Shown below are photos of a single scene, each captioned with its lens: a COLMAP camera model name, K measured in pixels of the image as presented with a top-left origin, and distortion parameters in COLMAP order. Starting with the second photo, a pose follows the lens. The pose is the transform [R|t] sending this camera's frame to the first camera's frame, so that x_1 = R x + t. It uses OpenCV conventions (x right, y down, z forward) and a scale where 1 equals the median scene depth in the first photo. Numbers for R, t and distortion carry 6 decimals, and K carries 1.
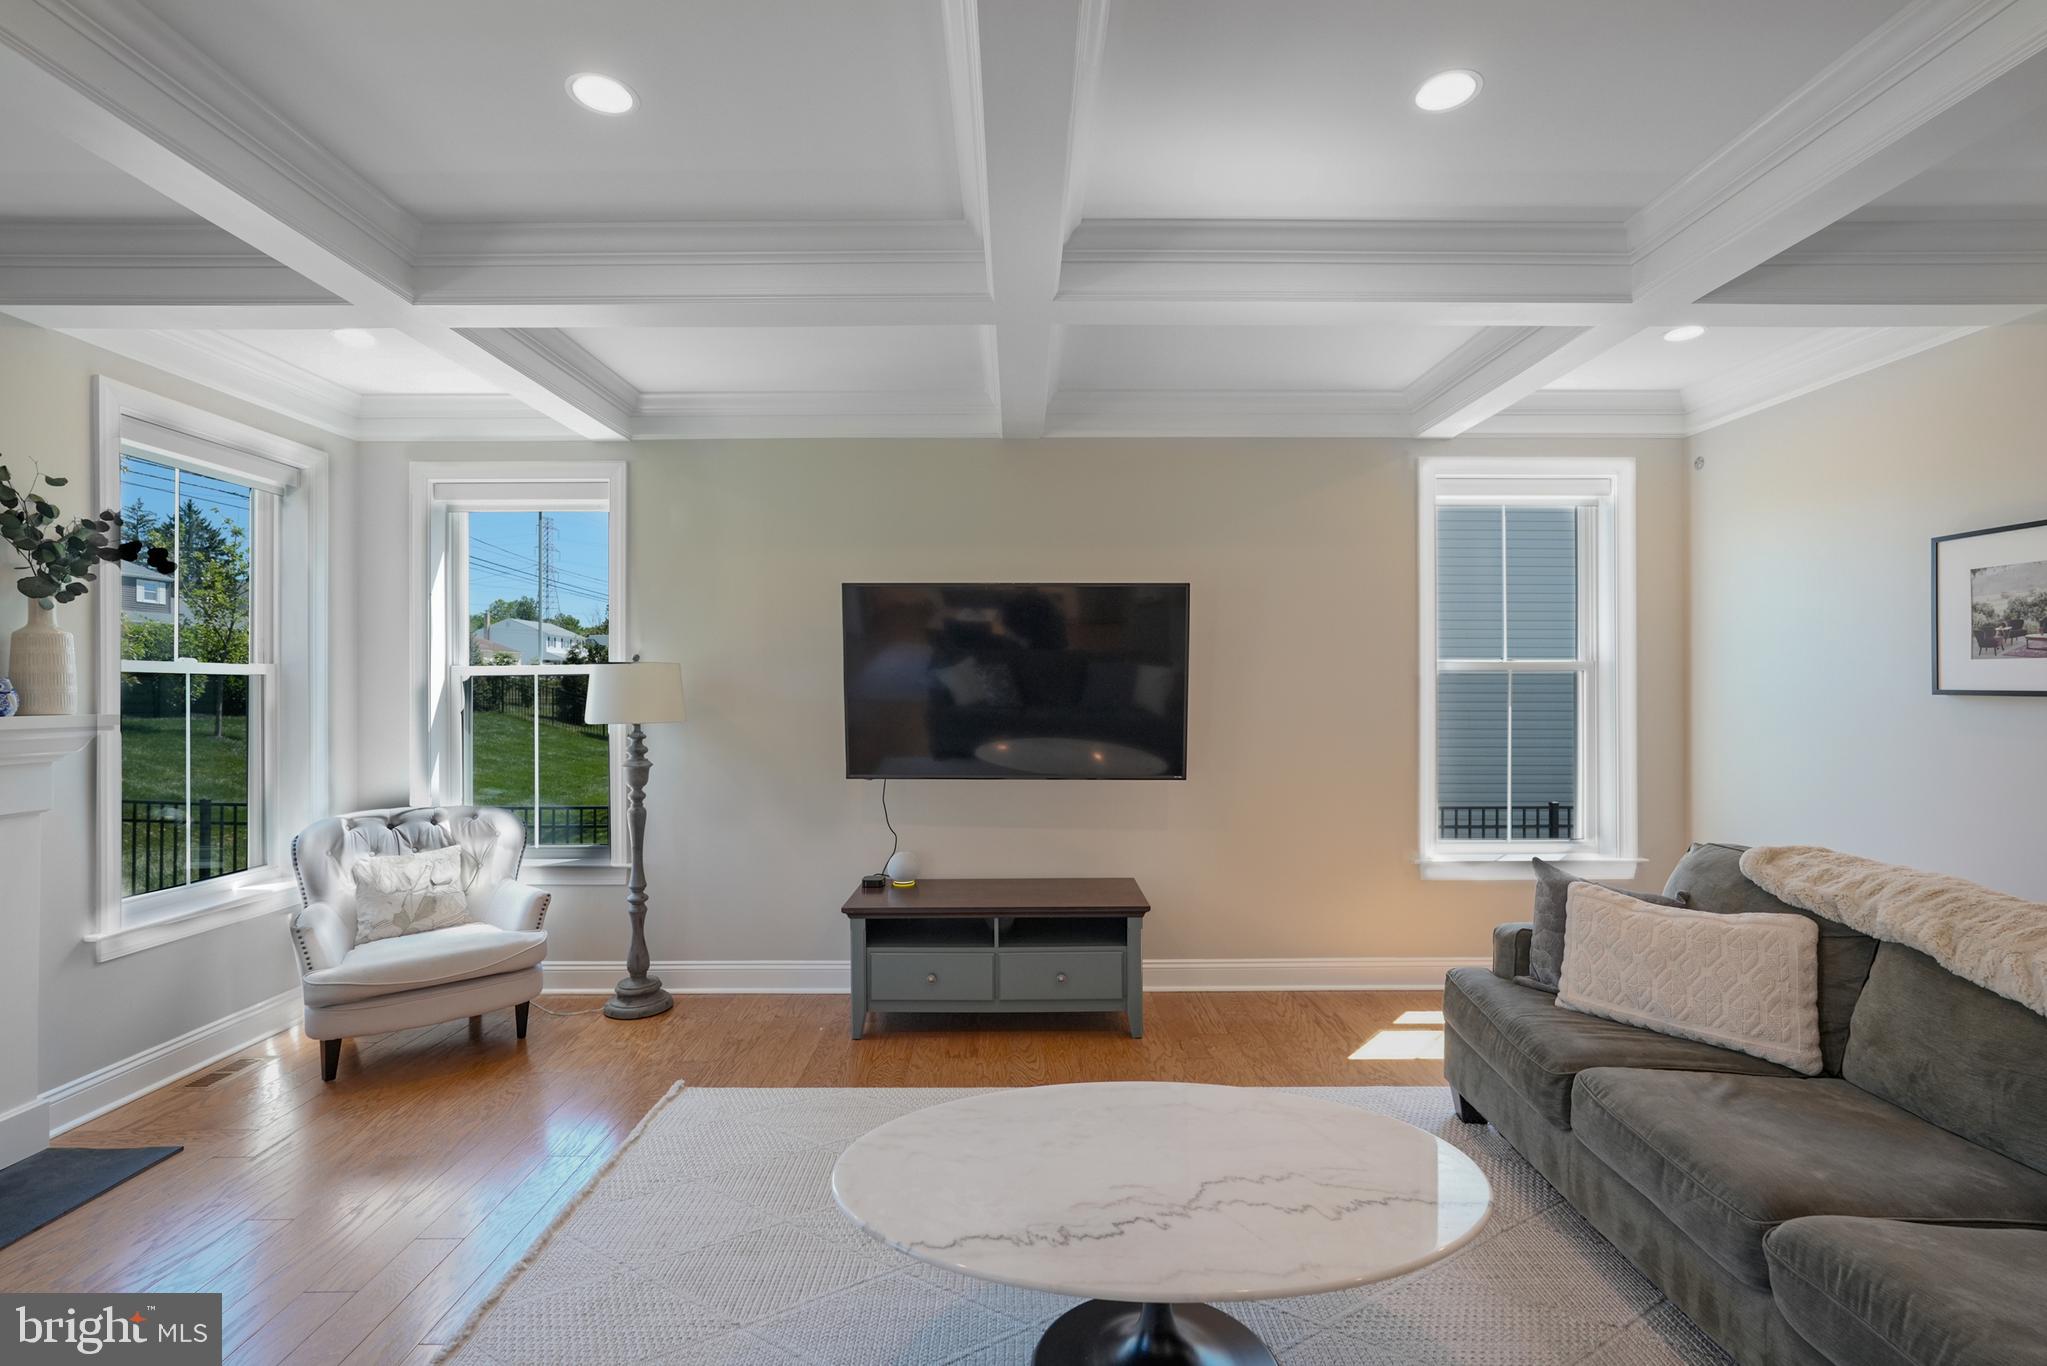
lens RADIAL K [[924.4, 0, 1018.4], [0, 924.4, 685.6], [0, 0, 1]] dist [-0.002425, 0.000903]
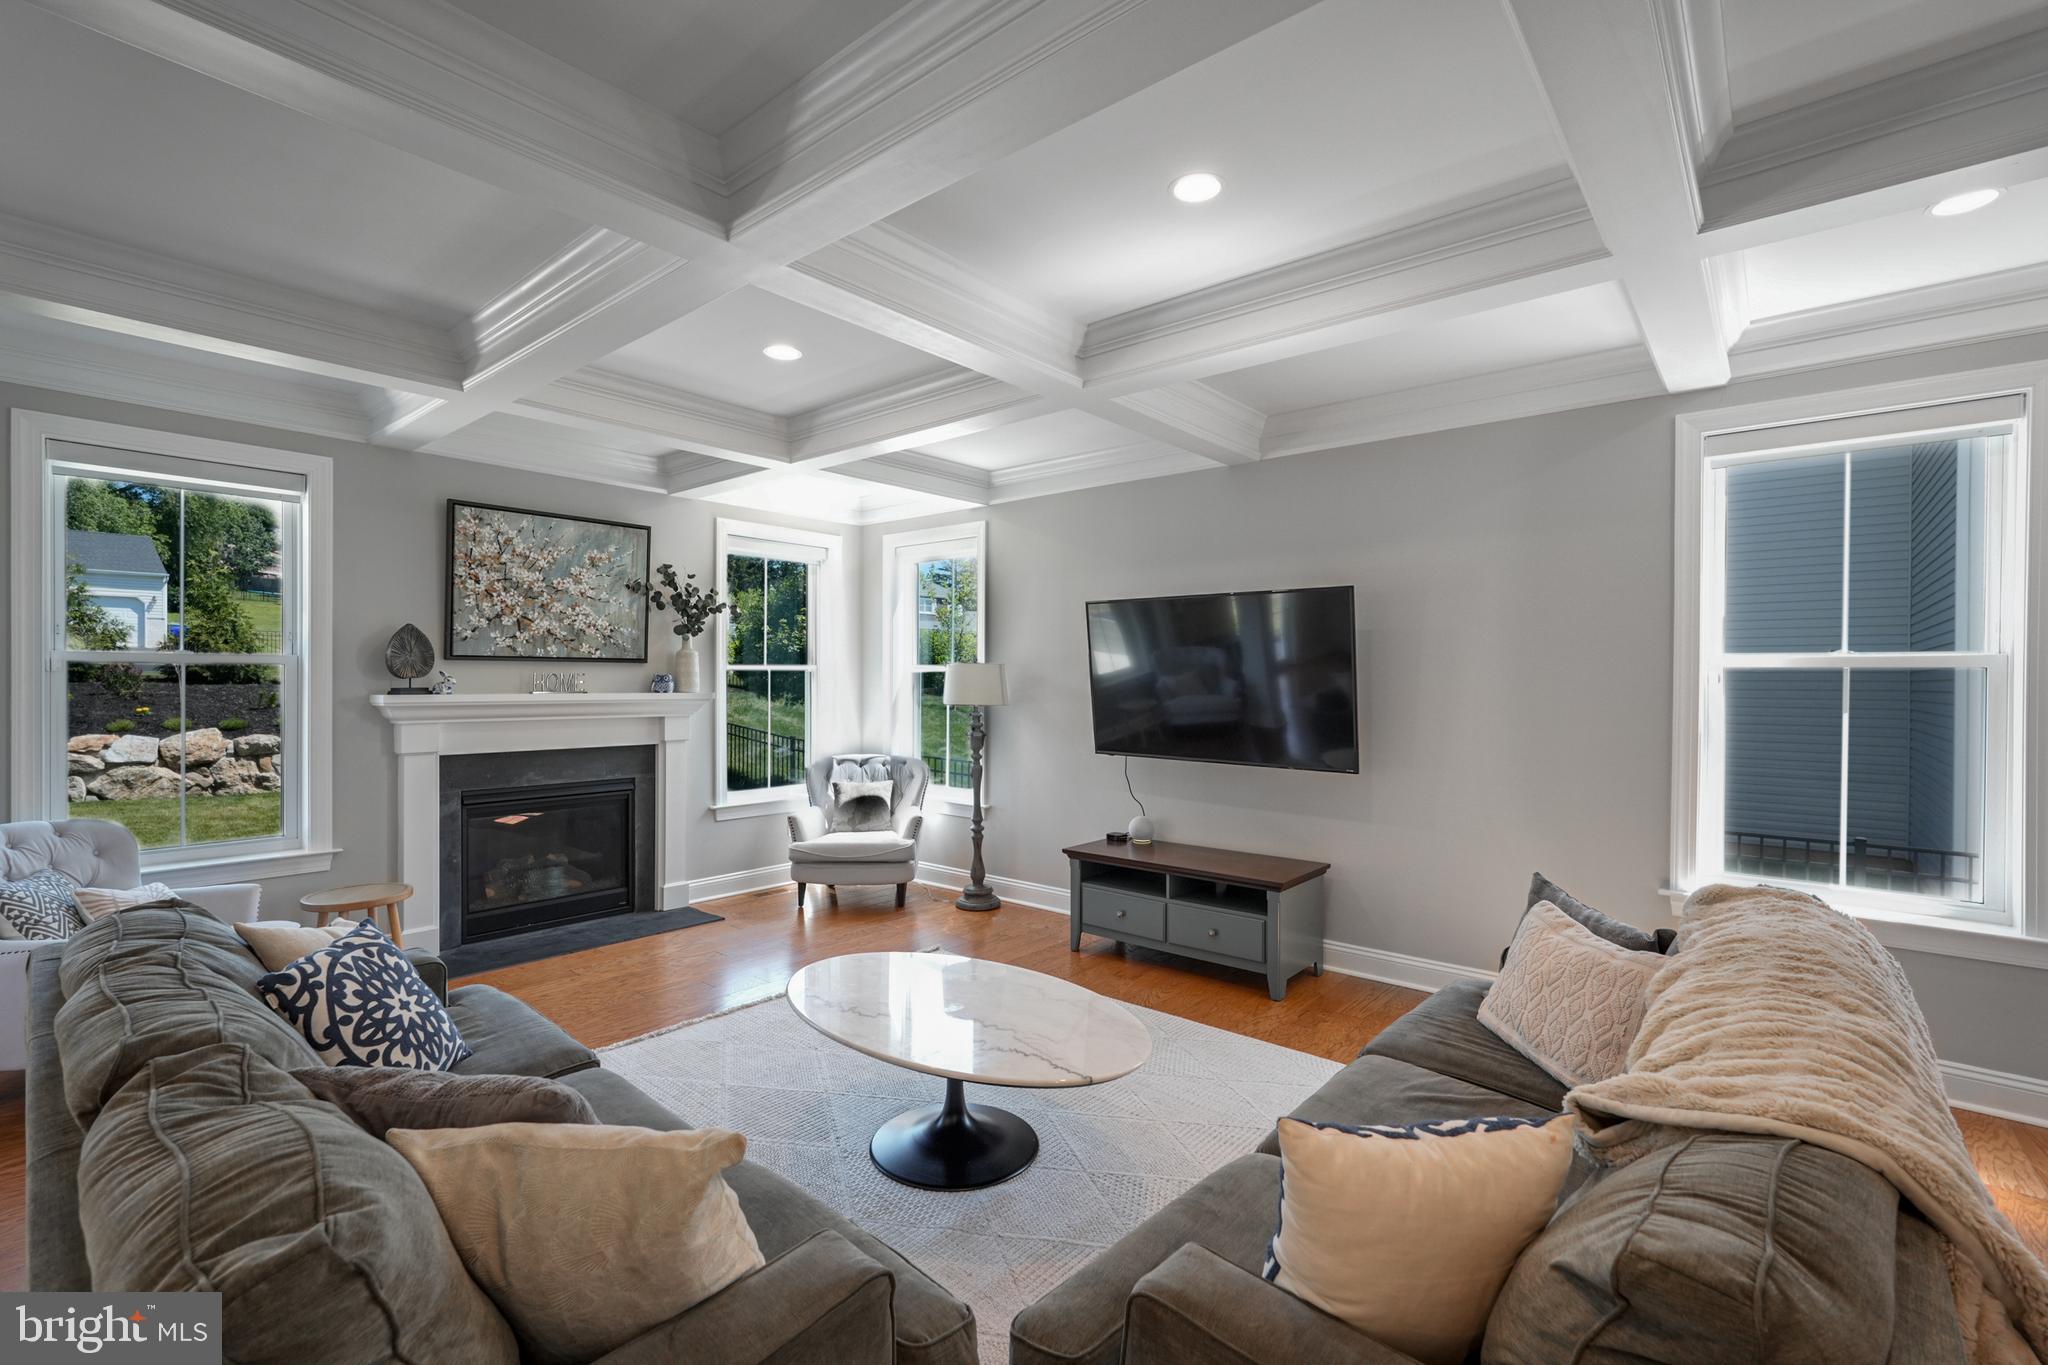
lens RADIAL K [[902.3, 0, 1016.2], [0, 902.3, 682.7], [0, 0, 1]] dist [-0.016738, 0.008734]
pose [[0.758208, 0.009894, -0.651938, 0.585649], [-0.005254, 0.999945, 0.009065, -0.008213], [0.651992, -0.003448, 0.758218, -0.019771]]
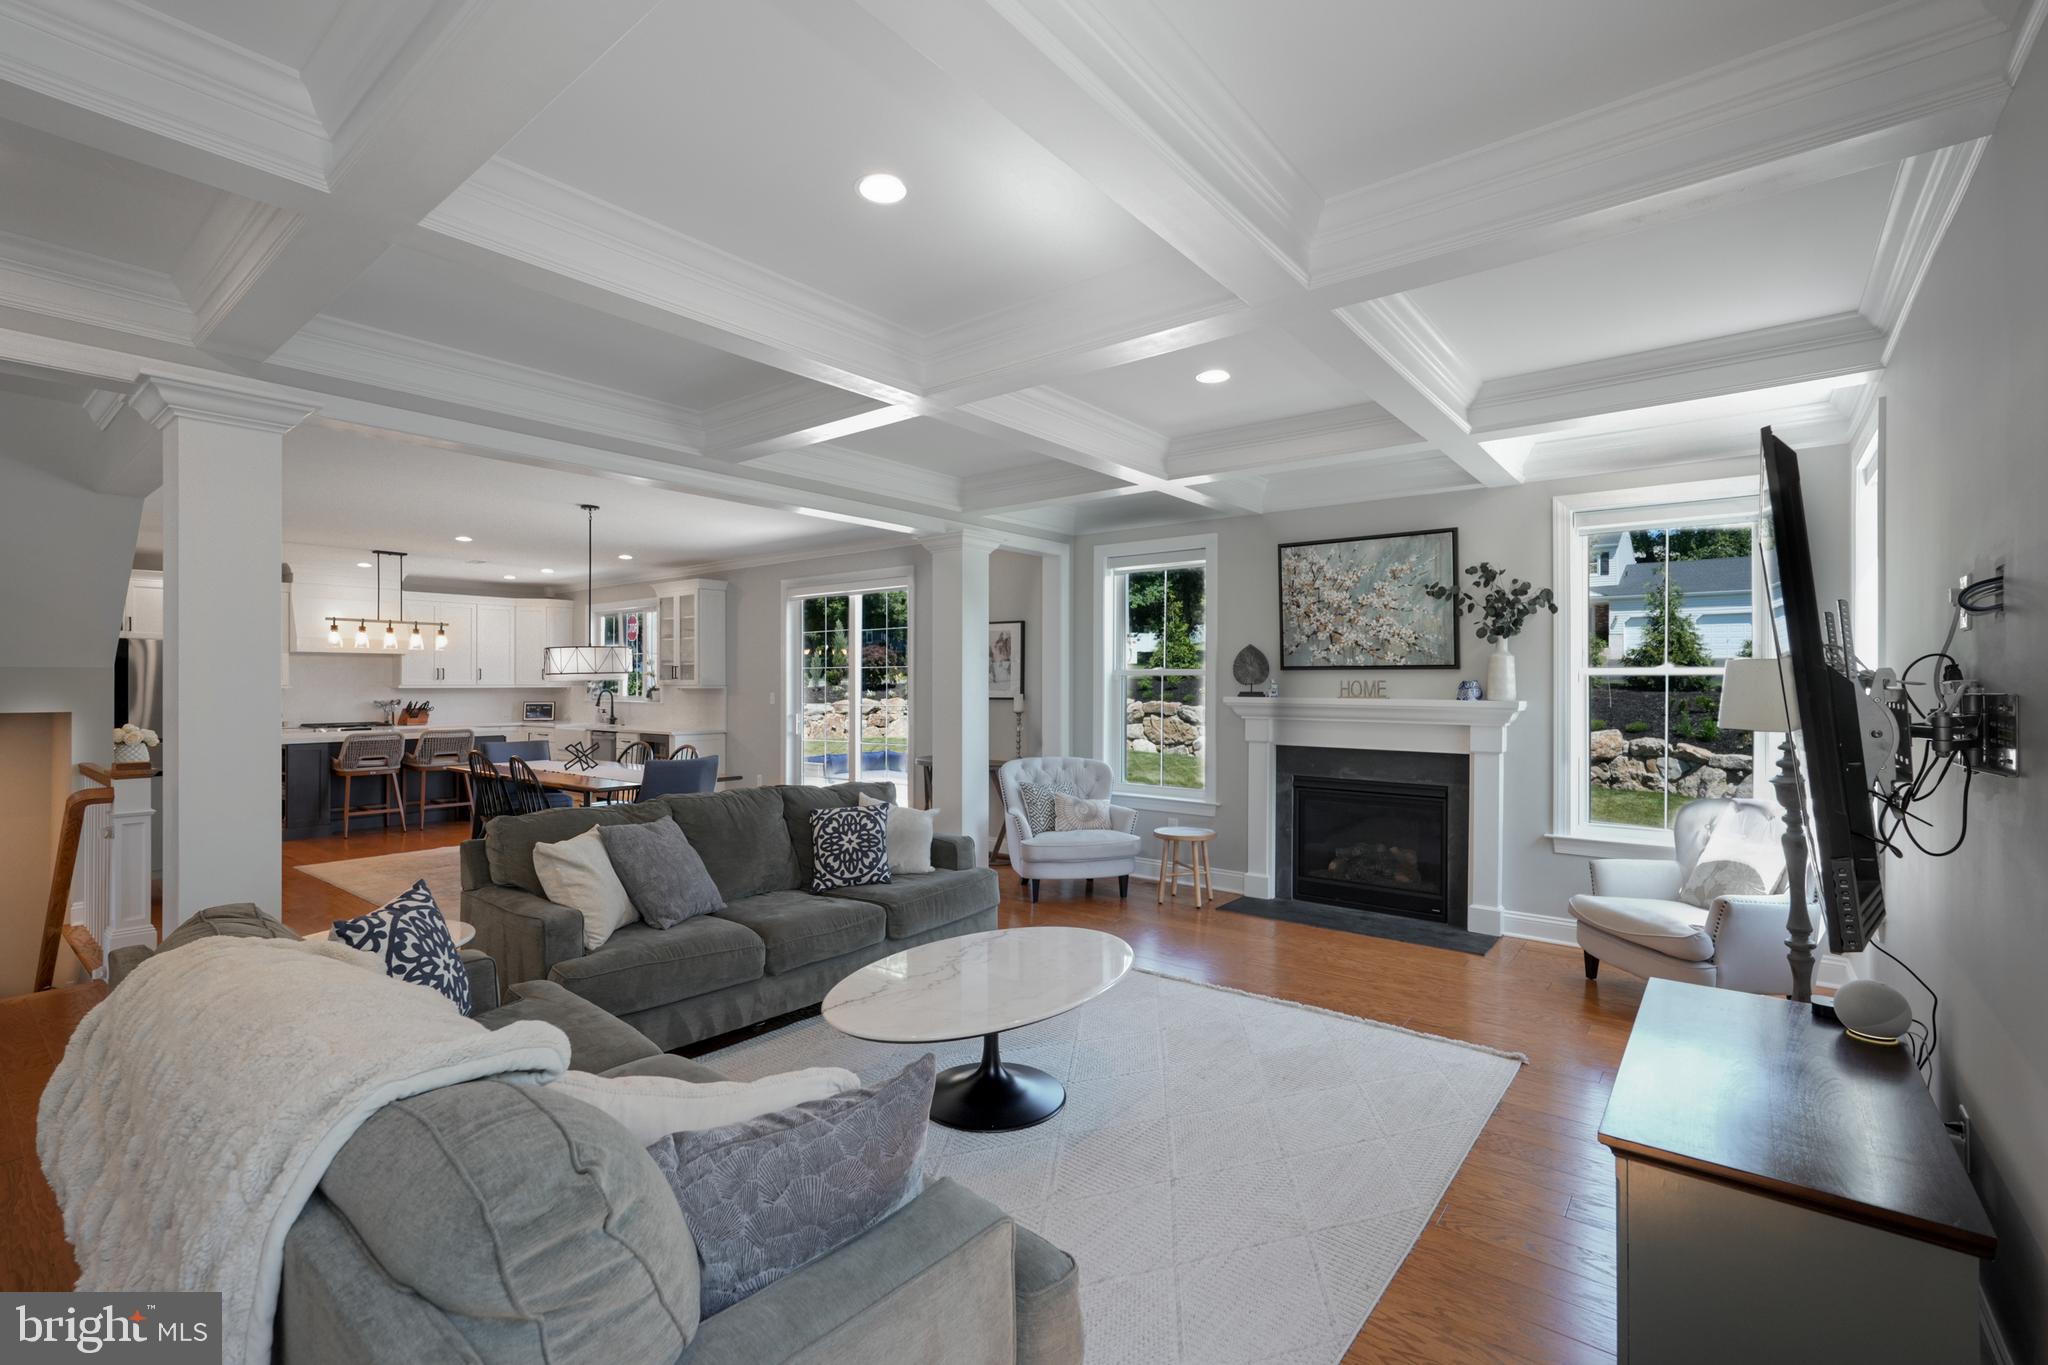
lens RADIAL K [[908.2, 0, 1023.1], [0, 908.2, 684.4], [0, 0, 1]] dist [-0.004486, 0.001060]
pose [[-0.623568, 0.005610, -0.781749, 0.710655], [0.002803, 0.999984, 0.004940, -0.008828], [0.781764, 0.000889, -0.623574, 1.041102]]
